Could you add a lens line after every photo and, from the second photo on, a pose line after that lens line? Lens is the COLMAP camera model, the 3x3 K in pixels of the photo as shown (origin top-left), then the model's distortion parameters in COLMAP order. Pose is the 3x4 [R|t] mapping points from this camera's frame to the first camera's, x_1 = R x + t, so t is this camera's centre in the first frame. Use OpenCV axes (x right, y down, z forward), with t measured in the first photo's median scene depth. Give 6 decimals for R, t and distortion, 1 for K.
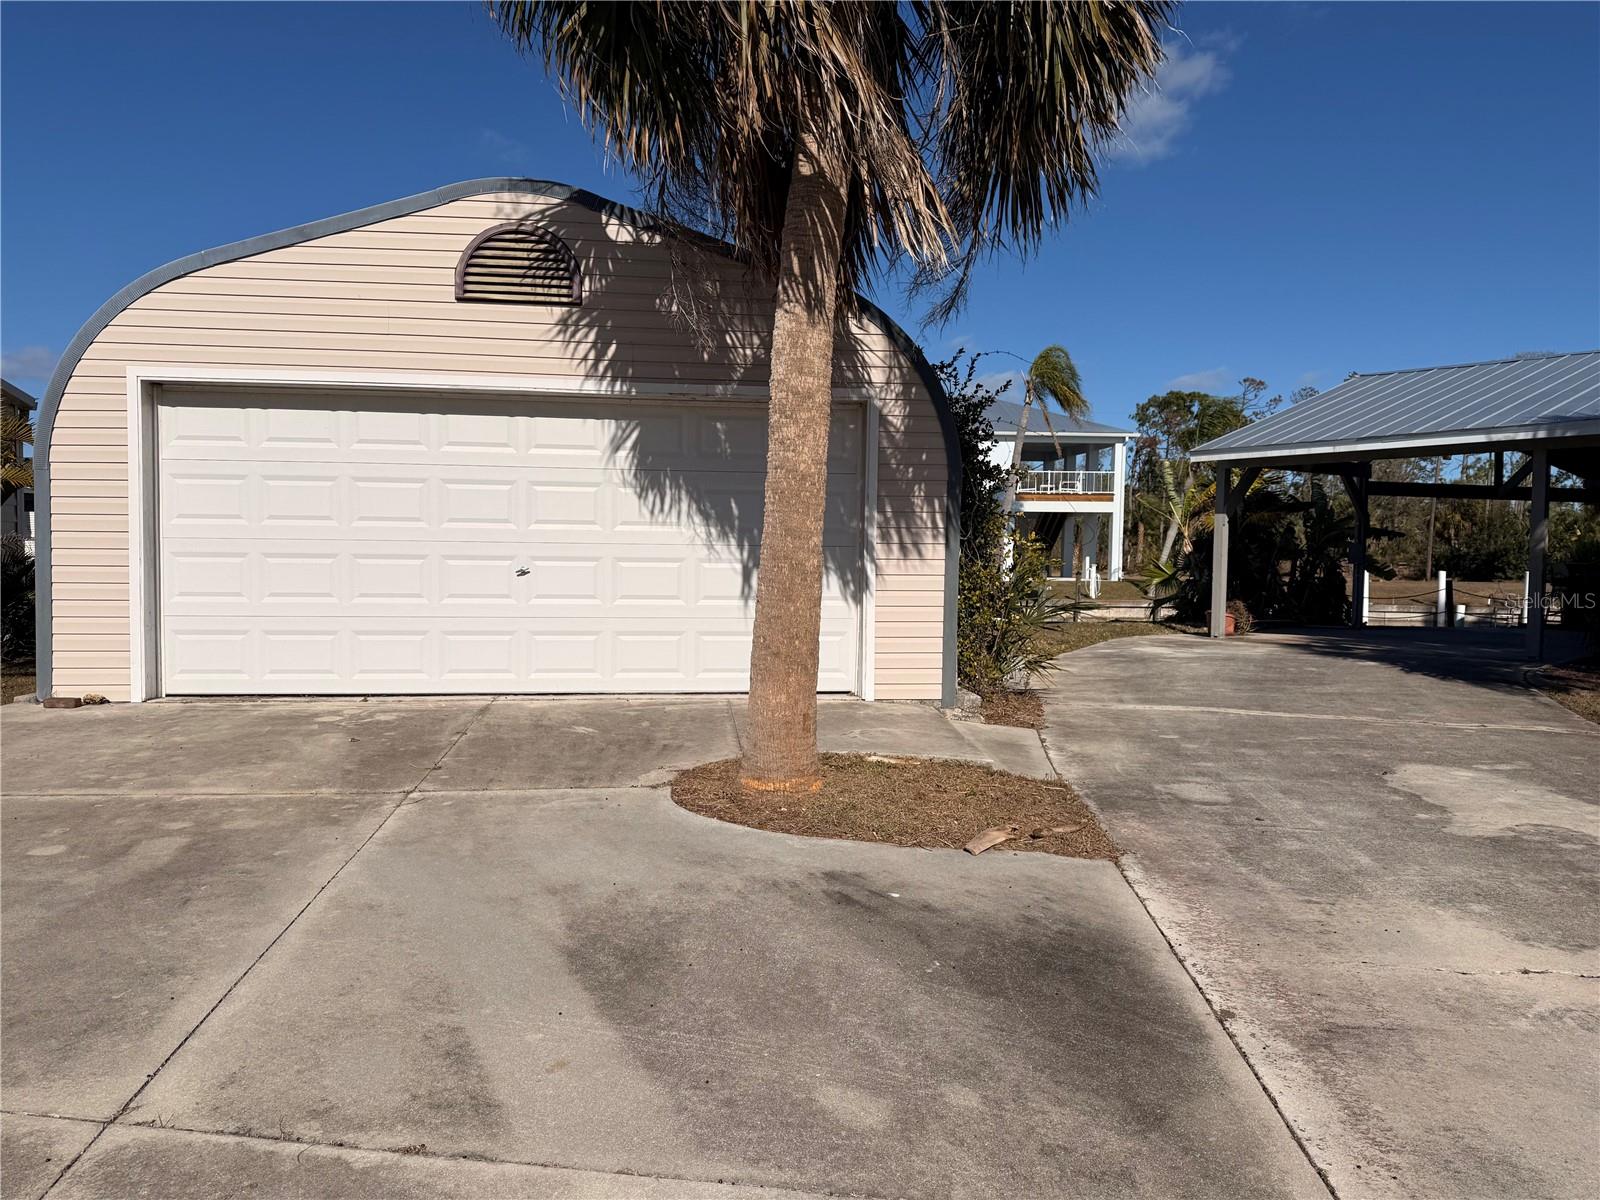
lens RADIAL K [[1115.6, 0, 783.4], [0, 1115.6, 592.4], [0, 0, 1]] dist [0.113945, -0.136867]
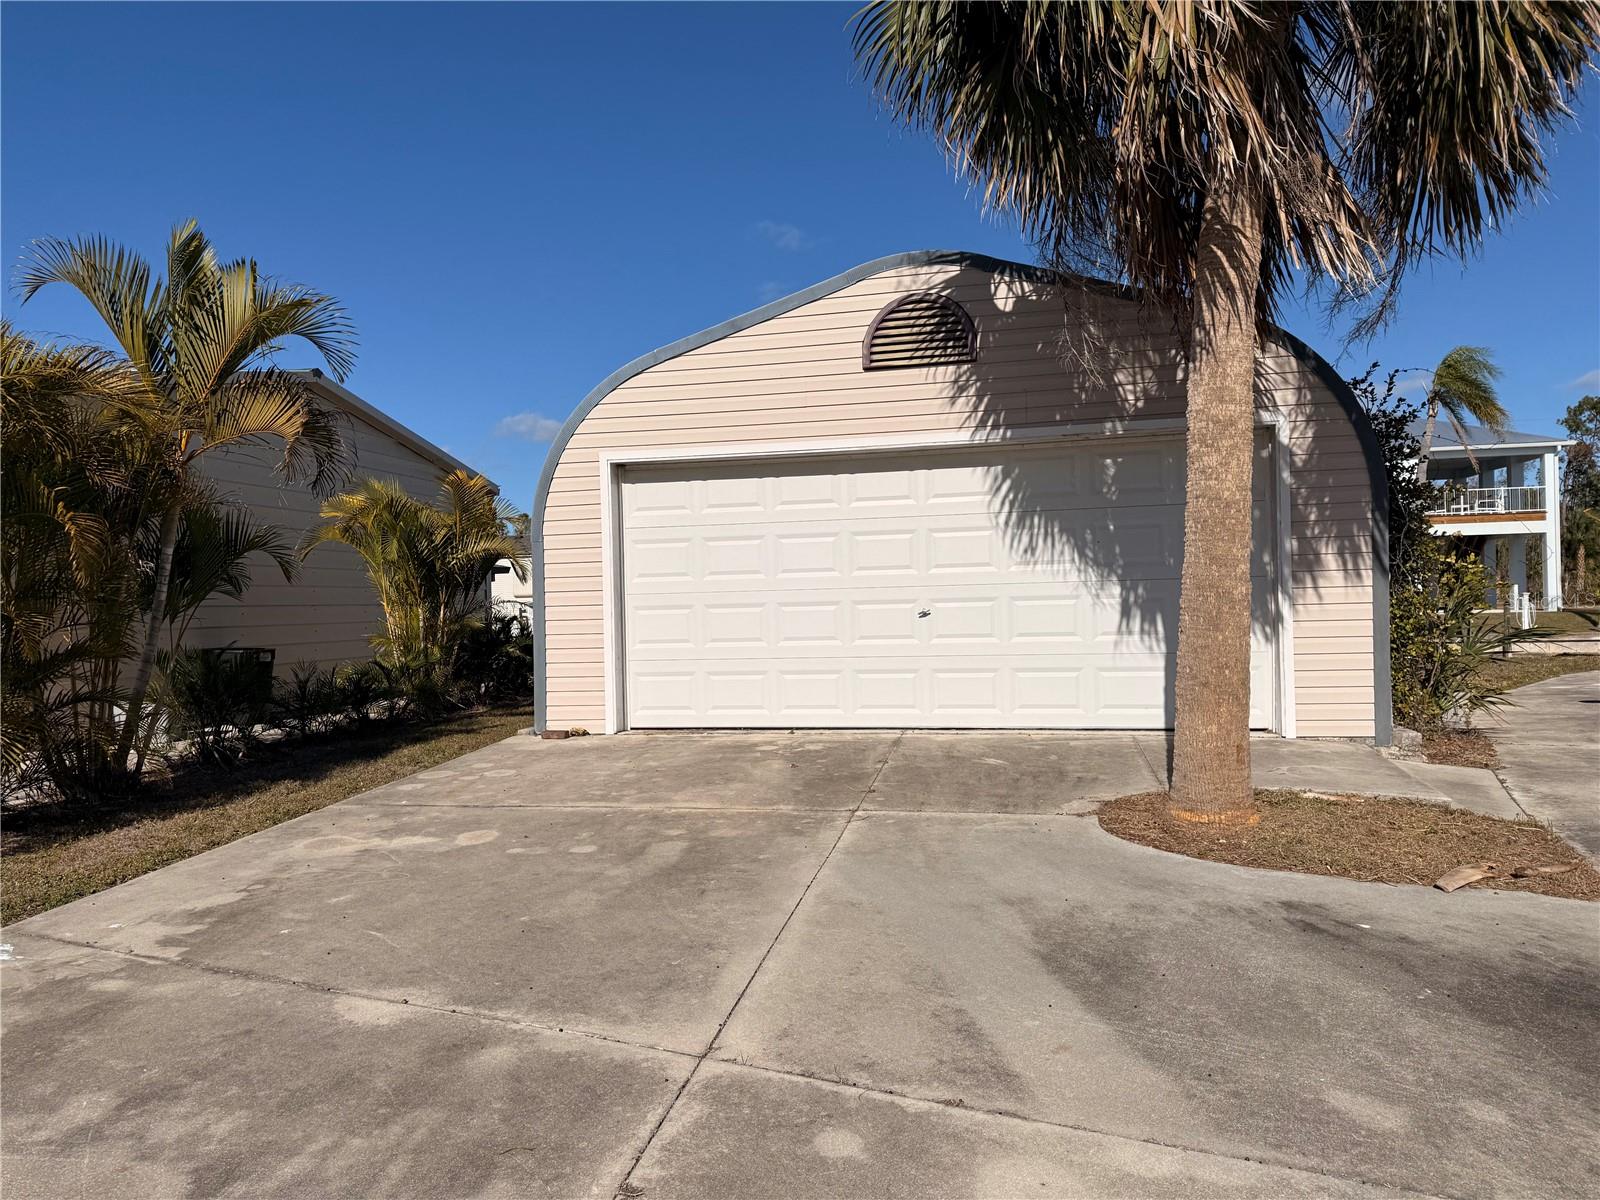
lens RADIAL K [[1115.6, 0, 783.4], [0, 1115.6, 592.4], [0, 0, 1]] dist [0.113945, -0.136867]
pose [[0.954877, -0.038338, -0.294517, -0.063627], [0.025332, 0.998533, -0.047851, 0.012915], [0.295919, 0.038231, 0.954448, -0.076431]]
